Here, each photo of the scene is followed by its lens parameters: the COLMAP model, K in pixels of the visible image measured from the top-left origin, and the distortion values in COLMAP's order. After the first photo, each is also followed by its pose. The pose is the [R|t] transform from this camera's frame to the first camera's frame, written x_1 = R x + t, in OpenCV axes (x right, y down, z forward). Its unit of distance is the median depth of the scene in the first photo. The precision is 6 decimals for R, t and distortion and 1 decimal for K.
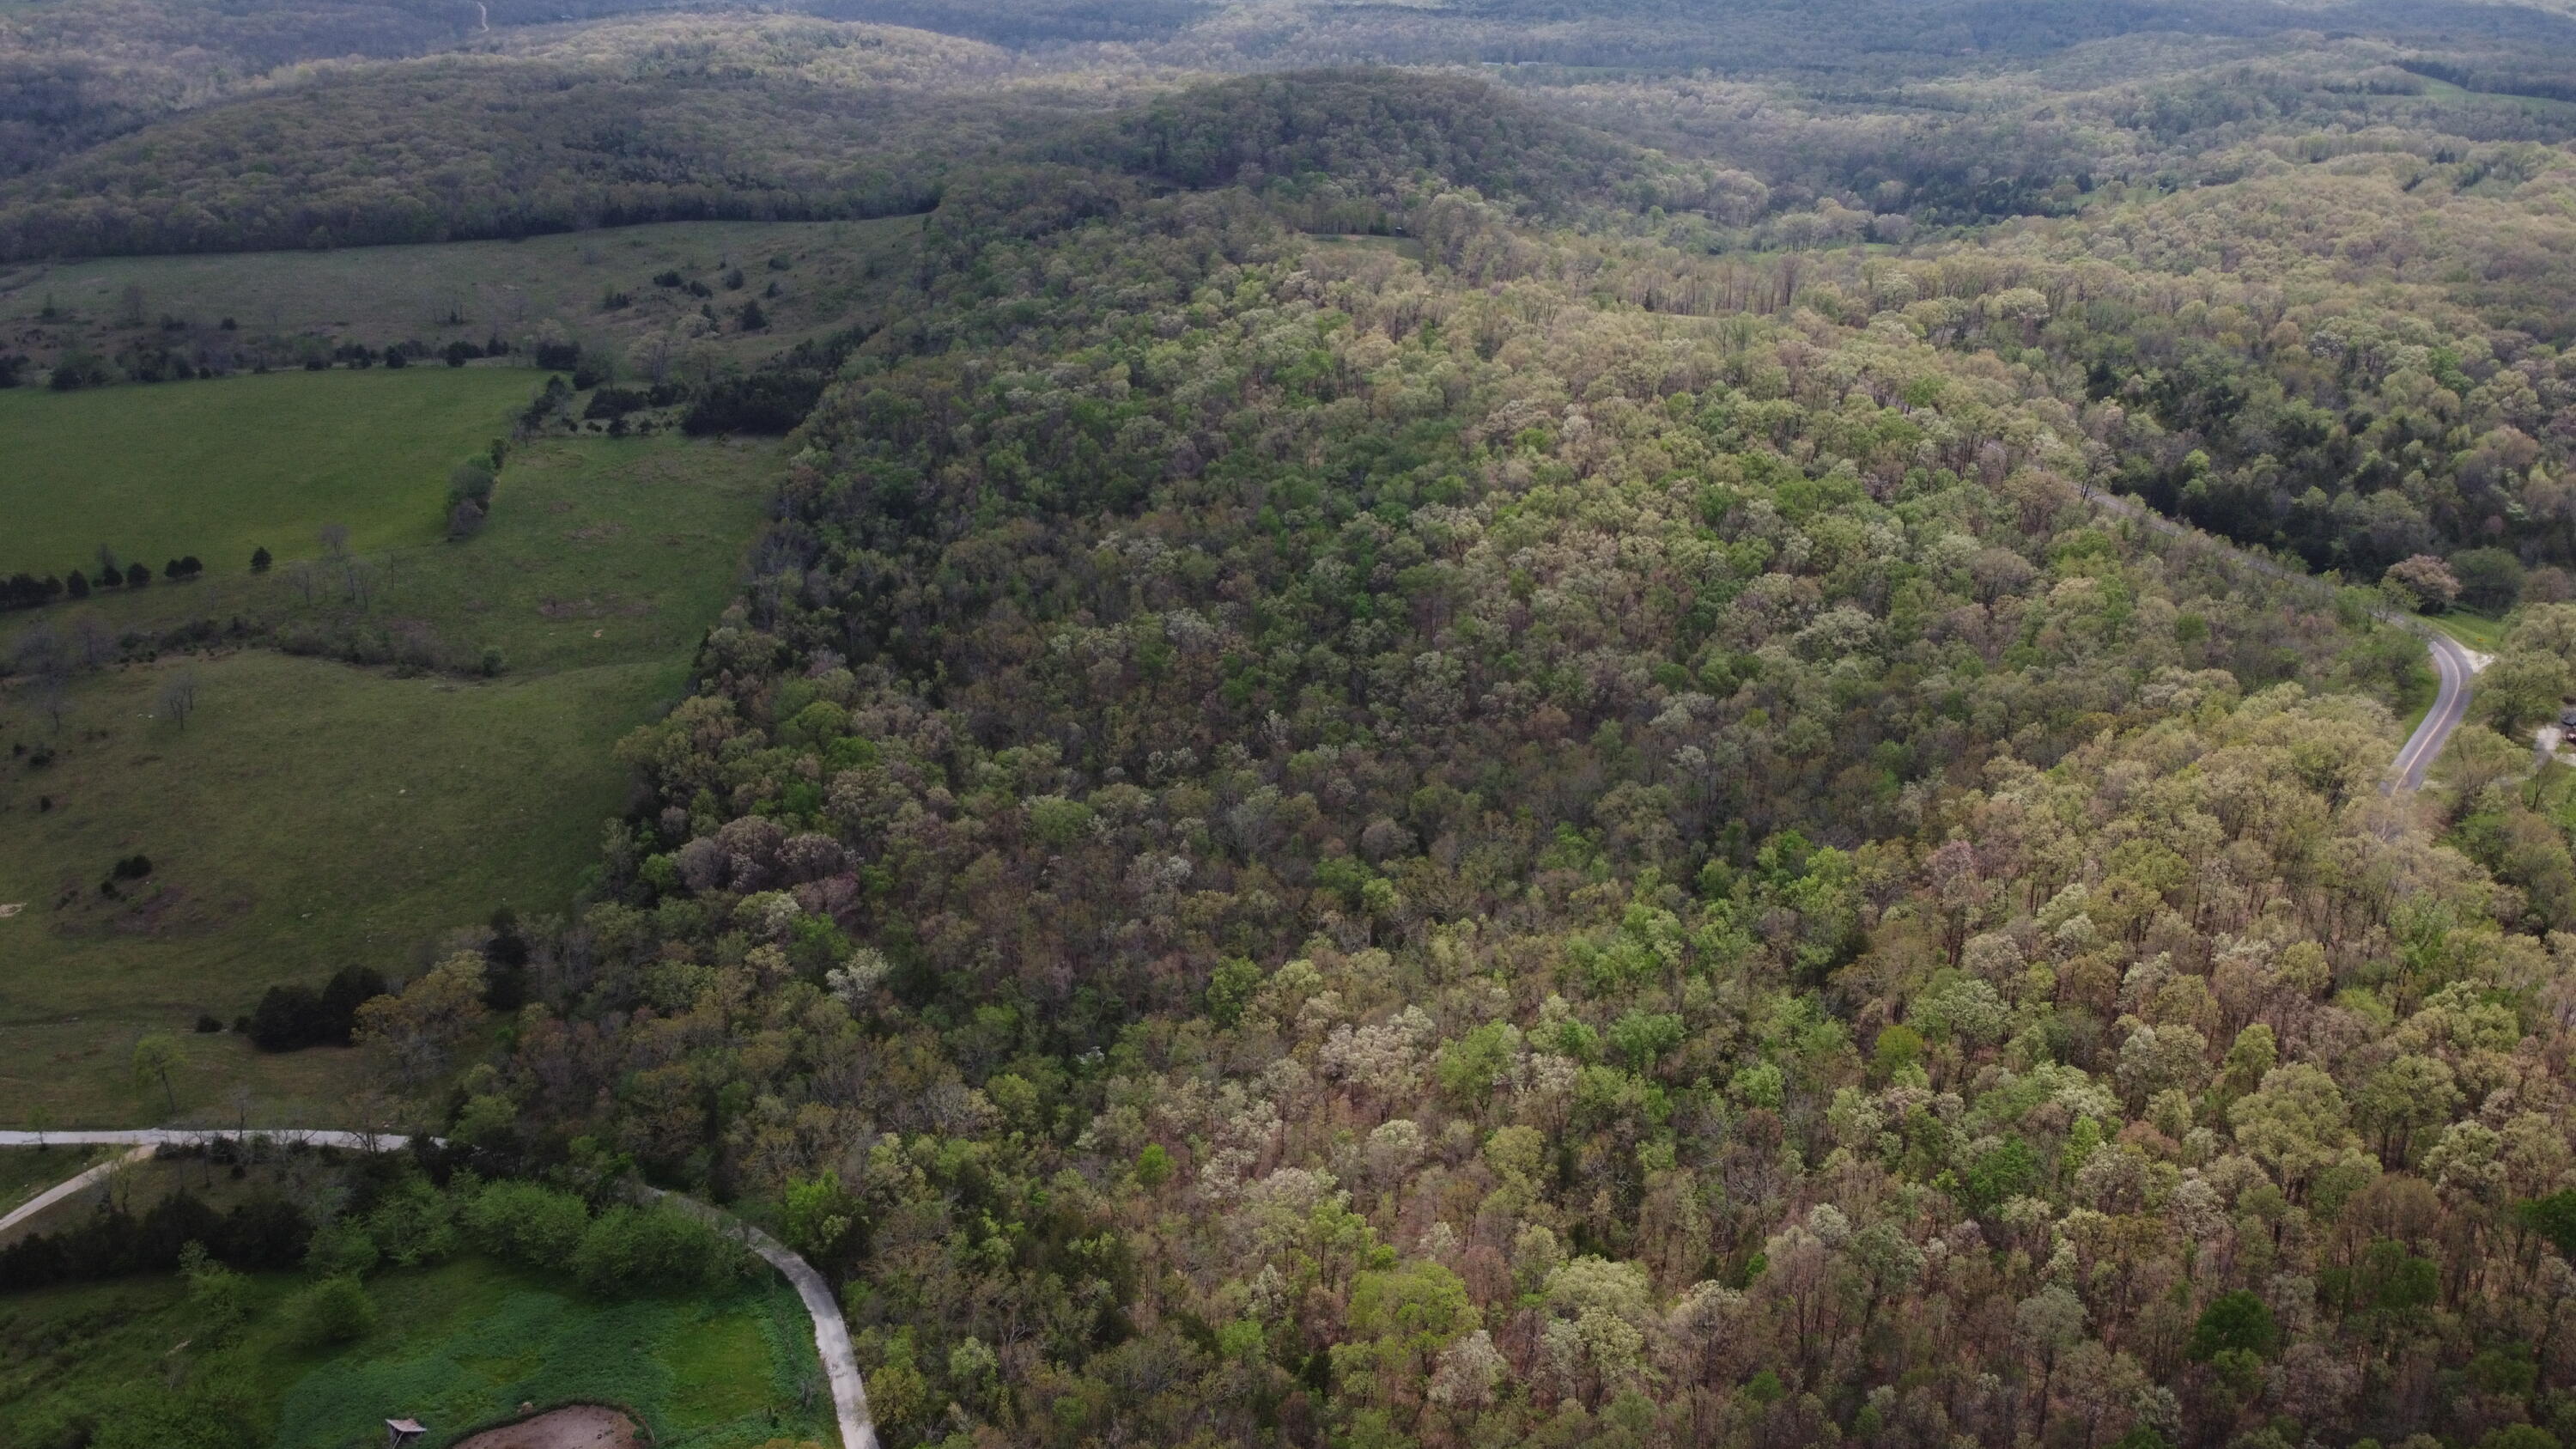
lens RADIAL K [[1948.7, 0, 1281.2], [0, 1948.7, 706.8], [0, 0, 1]] dist [0.008235, -0.011699]
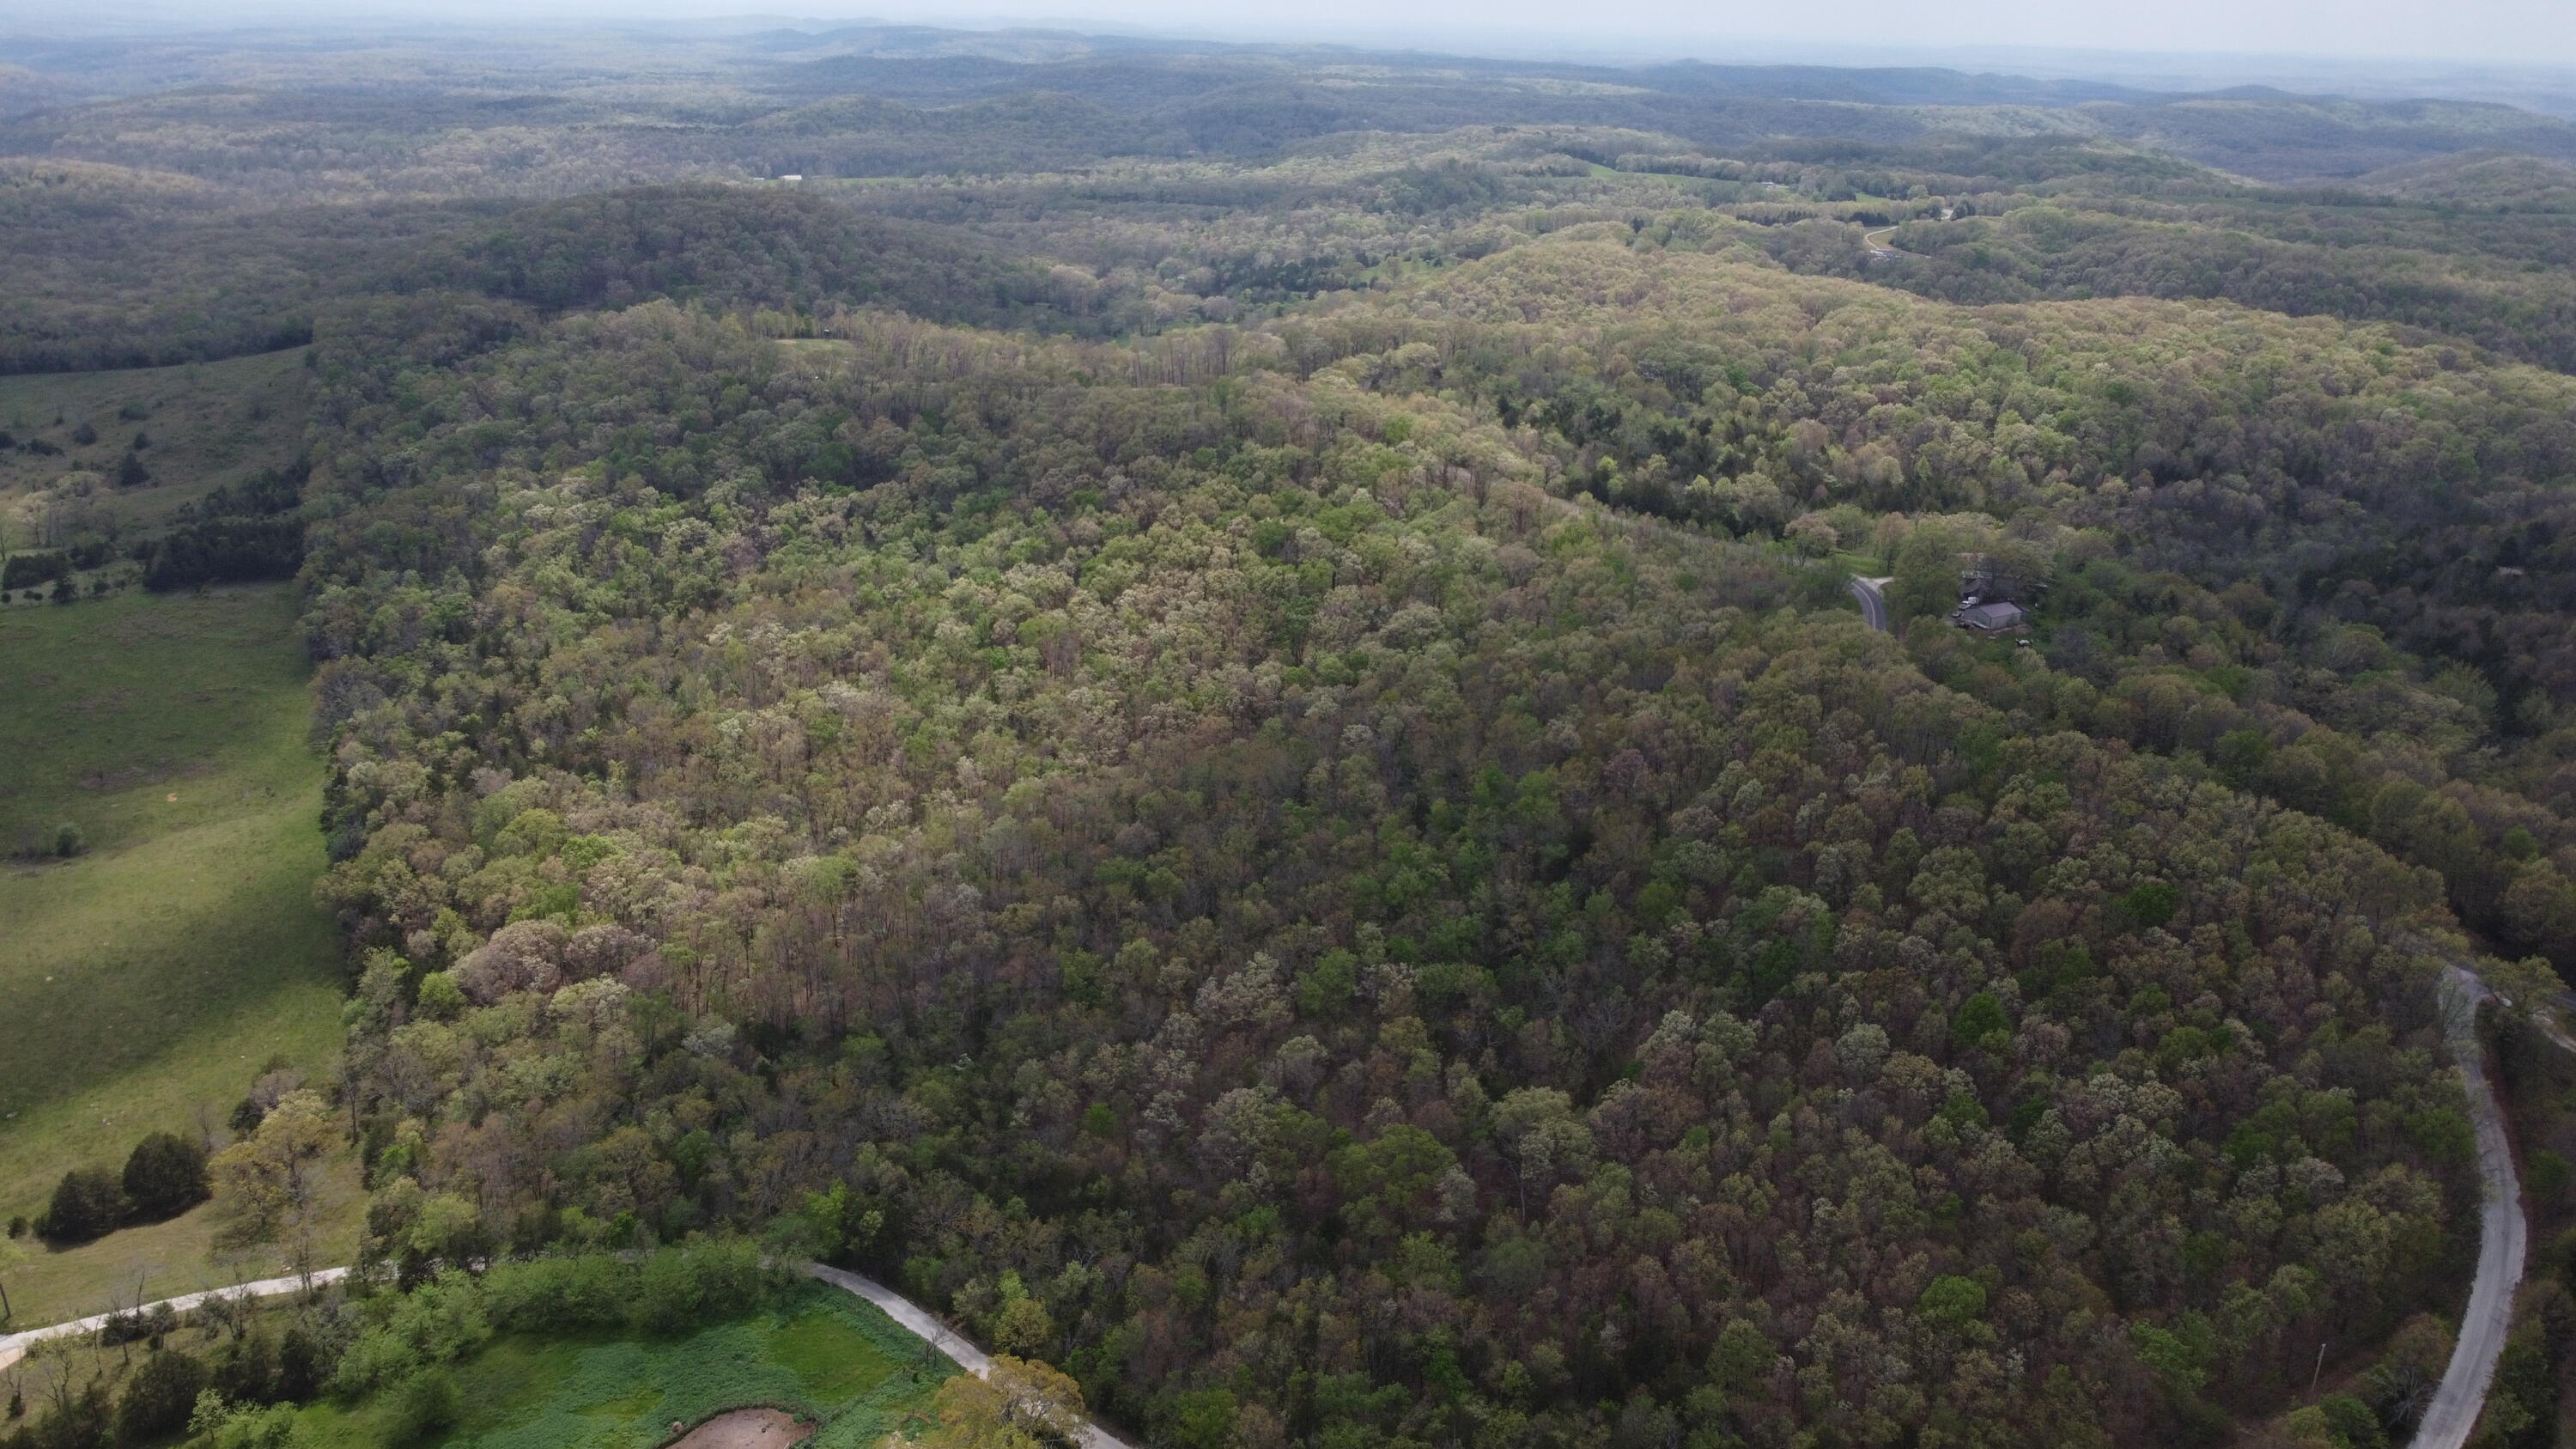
lens RADIAL K [[1948.7, 0, 1281.2], [0, 1948.7, 706.8], [0, 0, 1]] dist [0.008235, -0.011699]
pose [[0.921811, -0.133884, 0.363786, -0.209430], [0.152926, 0.987948, -0.023909, 0.024725], [-0.356201, 0.077672, 0.931176, -0.064855]]
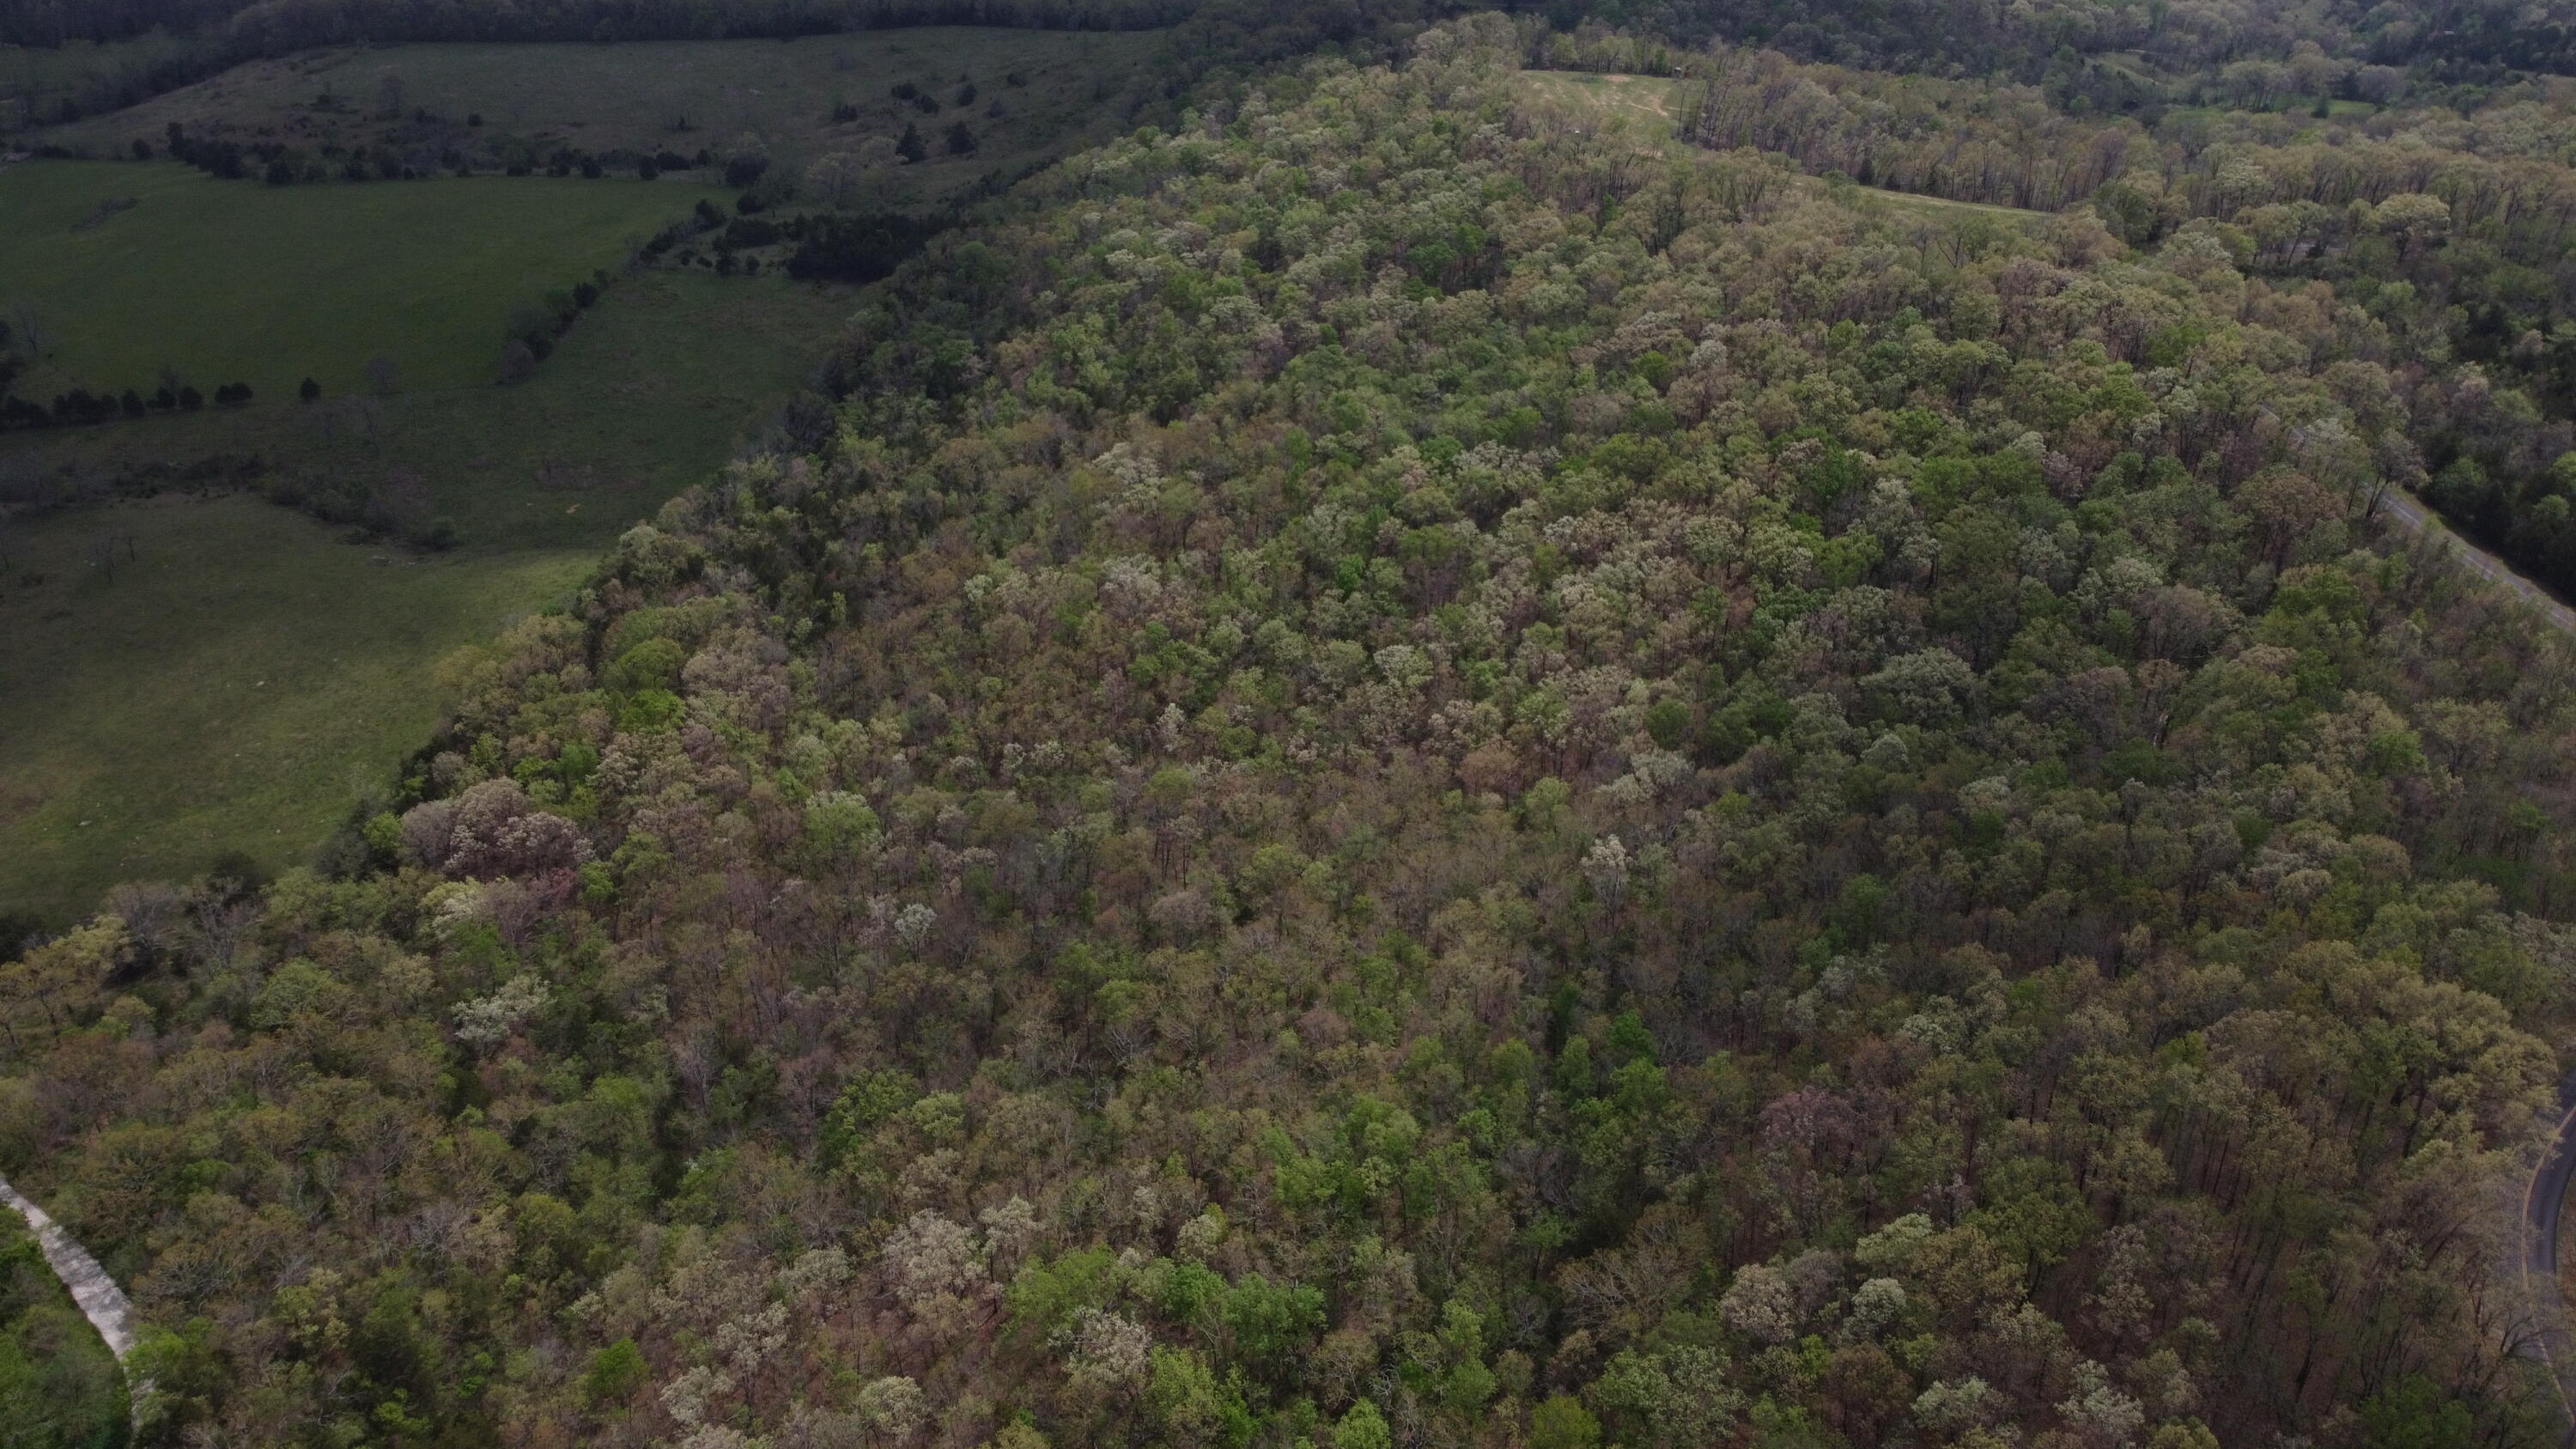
lens RADIAL K [[1948.7, 0, 1281.2], [0, 1948.7, 706.8], [0, 0, 1]] dist [0.008235, -0.011699]
pose [[0.966802, 0.114955, -0.228209, 0.204340], [-0.092255, 0.989884, 0.107793, -0.080596], [0.238292, -0.083161, 0.967627, 0.201723]]
